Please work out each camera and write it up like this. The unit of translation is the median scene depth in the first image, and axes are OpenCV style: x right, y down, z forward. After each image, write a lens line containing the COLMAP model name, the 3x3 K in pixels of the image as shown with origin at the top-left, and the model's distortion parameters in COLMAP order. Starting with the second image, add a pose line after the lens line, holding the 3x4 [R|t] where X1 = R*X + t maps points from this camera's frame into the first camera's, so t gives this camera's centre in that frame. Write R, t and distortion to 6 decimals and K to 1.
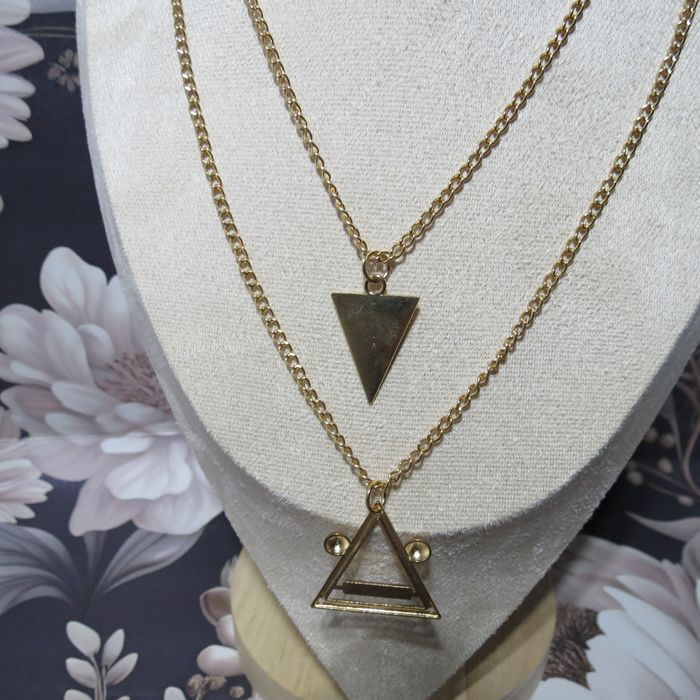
lens RADIAL K [[671.1, 0, 349.4], [0, 671.1, 349.5], [0, 0, 1]] dist [-0.019223, 0.000000]
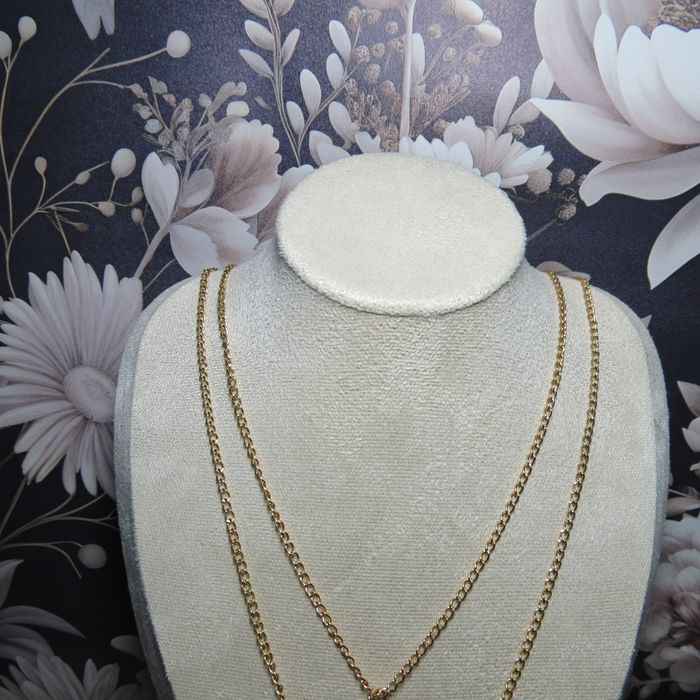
lens RADIAL K [[675.5, 0, 350.9], [0, 675.5, 349.3], [0, 0, 1]] dist [-0.023385, 0.000000]
pose [[0.997409, 0.027431, -0.066505, -0.130274], [-0.040265, 0.978949, -0.200095, -0.314774], [0.059616, 0.202255, 0.977517, -0.231160]]
